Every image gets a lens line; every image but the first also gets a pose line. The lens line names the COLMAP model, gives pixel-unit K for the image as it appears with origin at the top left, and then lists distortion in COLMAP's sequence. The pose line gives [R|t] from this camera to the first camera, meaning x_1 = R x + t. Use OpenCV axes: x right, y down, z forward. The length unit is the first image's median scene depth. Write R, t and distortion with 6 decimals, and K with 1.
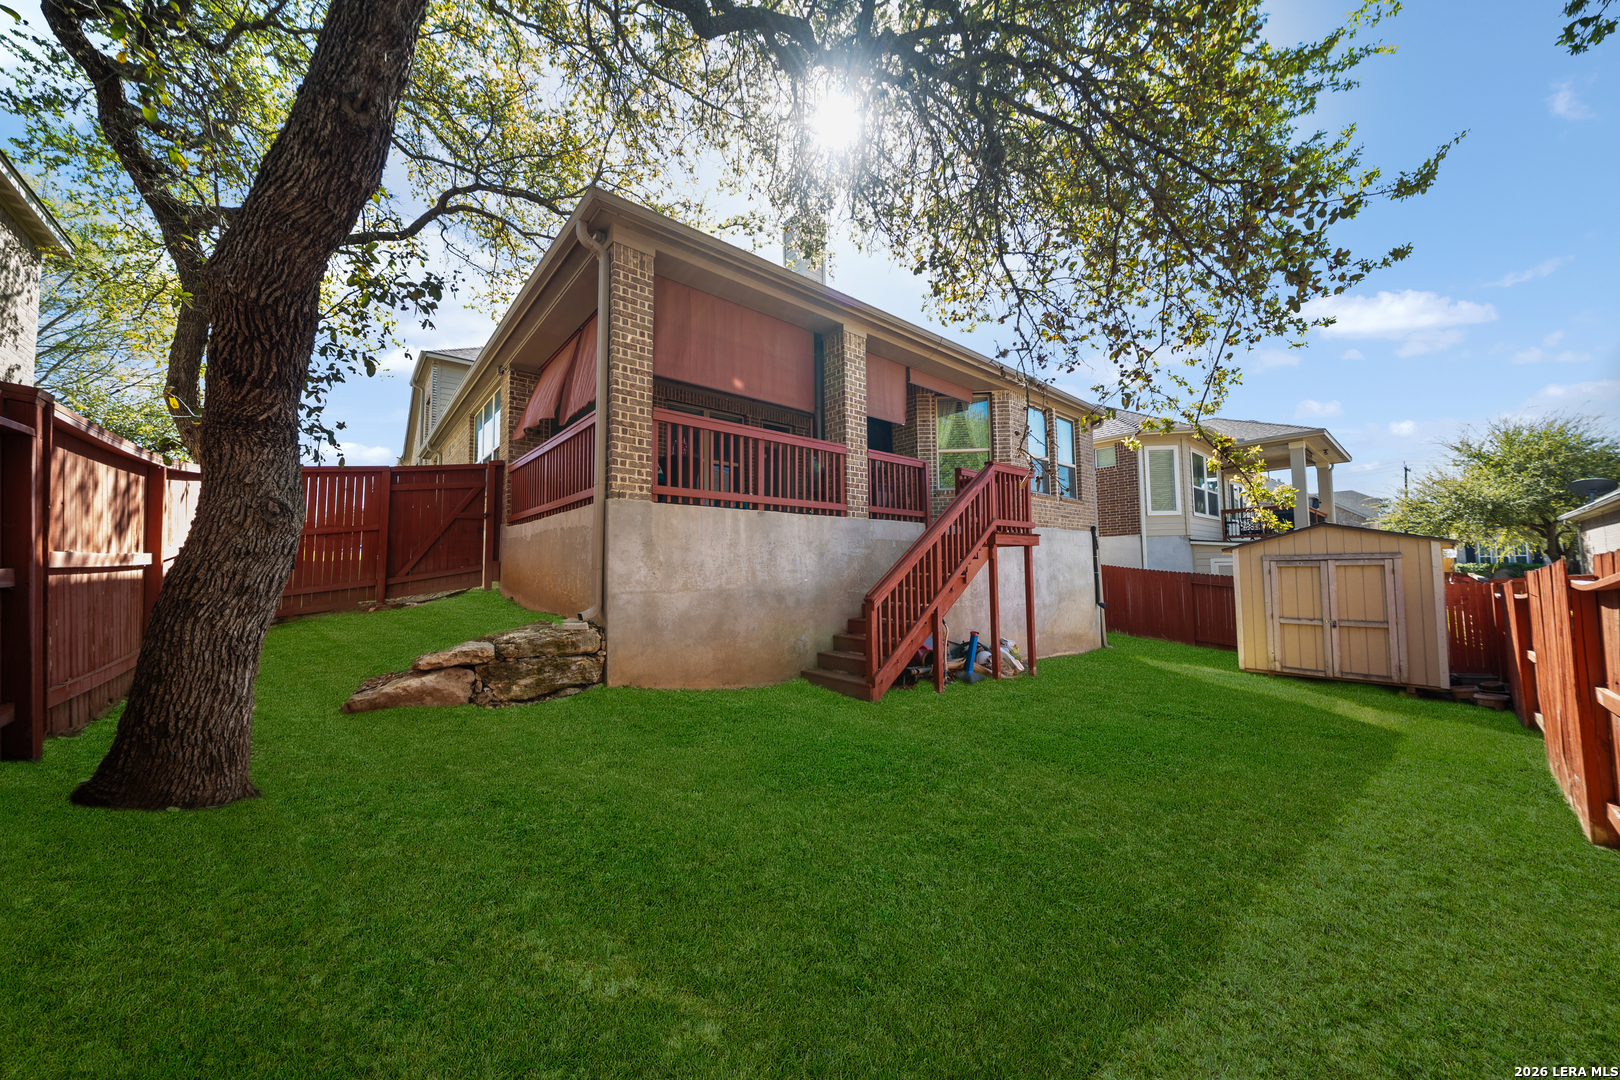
lens RADIAL K [[552.6, 0, 806.9], [0, 552.6, 536.5], [0, 0, 1]] dist [0.000666, 0.000021]
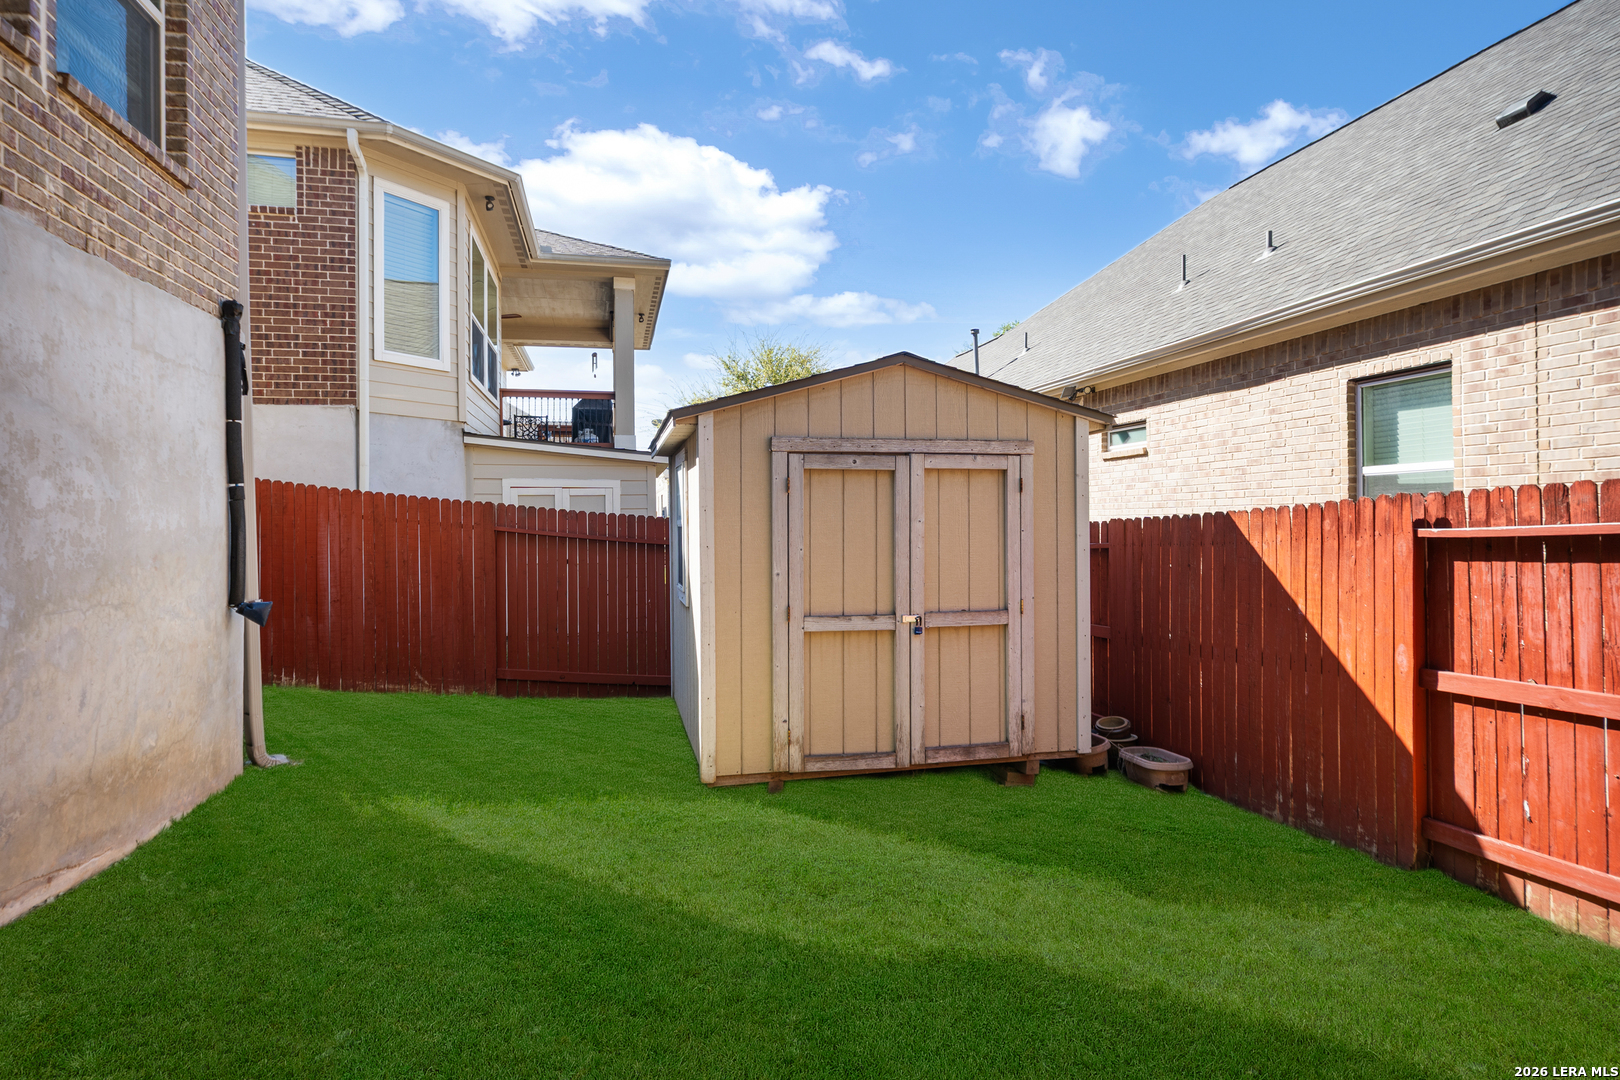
lens RADIAL K [[841.5, 0, 803.6], [0, 841.5, 526.1], [0, 0, 1]] dist [0.000523, -0.000692]
pose [[0.458134, 0.008192, 0.888845, 0.384896], [-0.058225, 0.998086, 0.020812, 0.079221], [-0.886974, -0.061288, 0.457735, 0.758820]]
